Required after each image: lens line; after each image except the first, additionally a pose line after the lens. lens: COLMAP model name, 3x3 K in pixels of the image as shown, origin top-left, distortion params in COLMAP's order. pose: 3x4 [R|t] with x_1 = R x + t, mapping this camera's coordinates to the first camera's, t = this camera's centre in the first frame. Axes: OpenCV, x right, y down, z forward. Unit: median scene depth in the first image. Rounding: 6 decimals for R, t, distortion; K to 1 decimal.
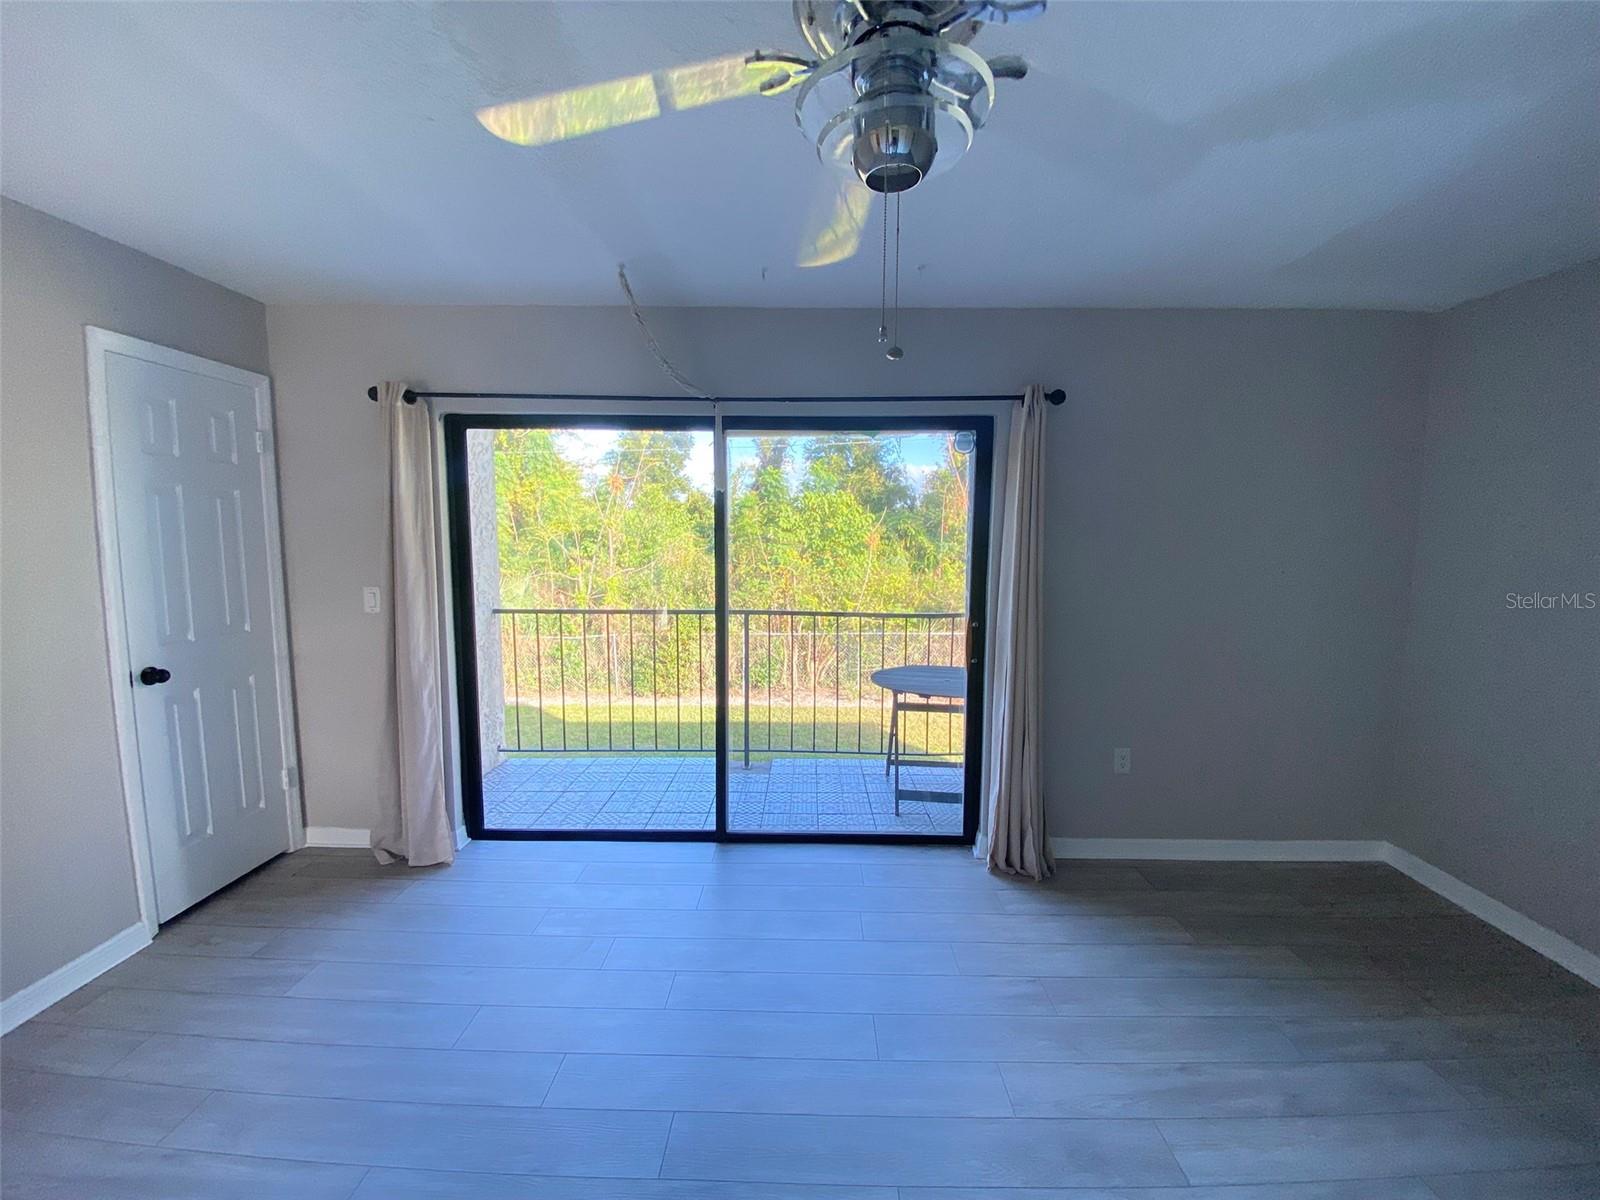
lens RADIAL K [[642.3, 0, 803.6], [0, 642.3, 602.0], [0, 0, 1]] dist [0.001708, 0.000146]
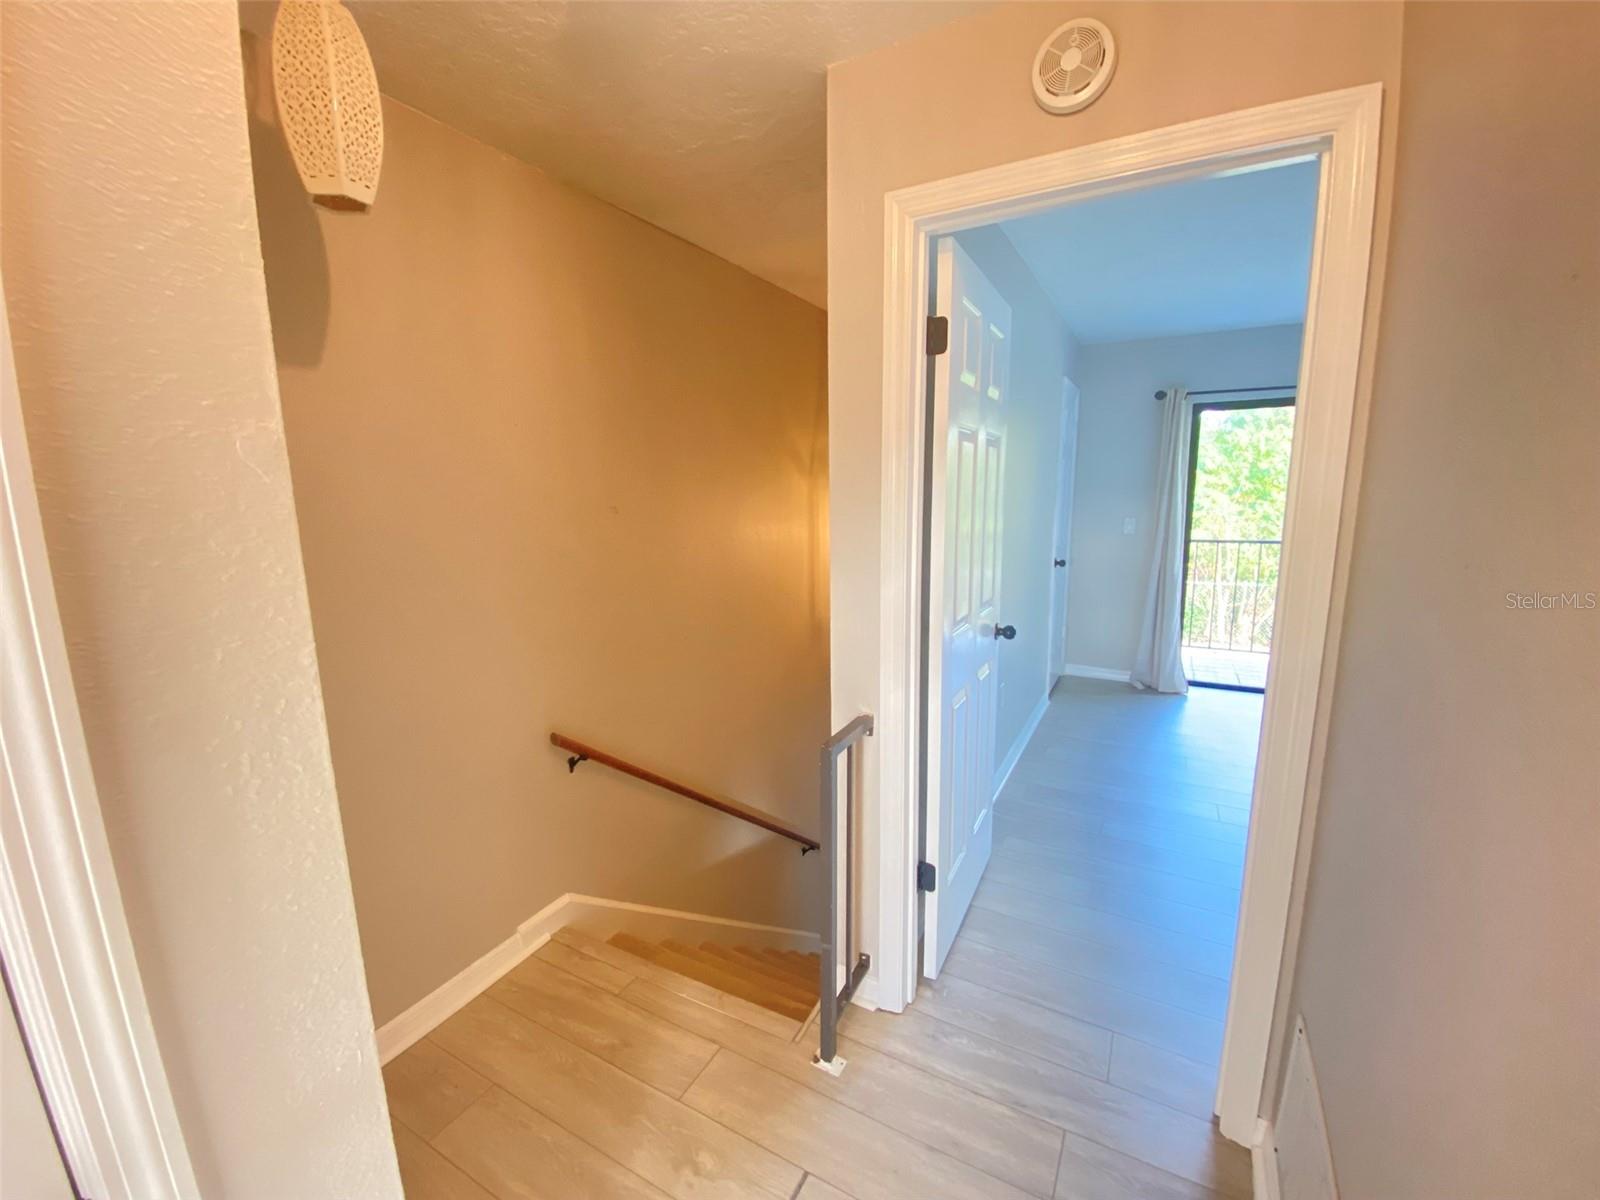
lens RADIAL K [[650.6, 0, 794.2], [0, 650.6, 598.9], [0, 0, 1]] dist [-0.001868, -0.013676]
pose [[0.873255, 0.061733, -0.483337, -0.620676], [-0.025628, 0.996388, 0.080959, 0.067586], [0.486589, -0.058311, 0.871683, -0.826895]]
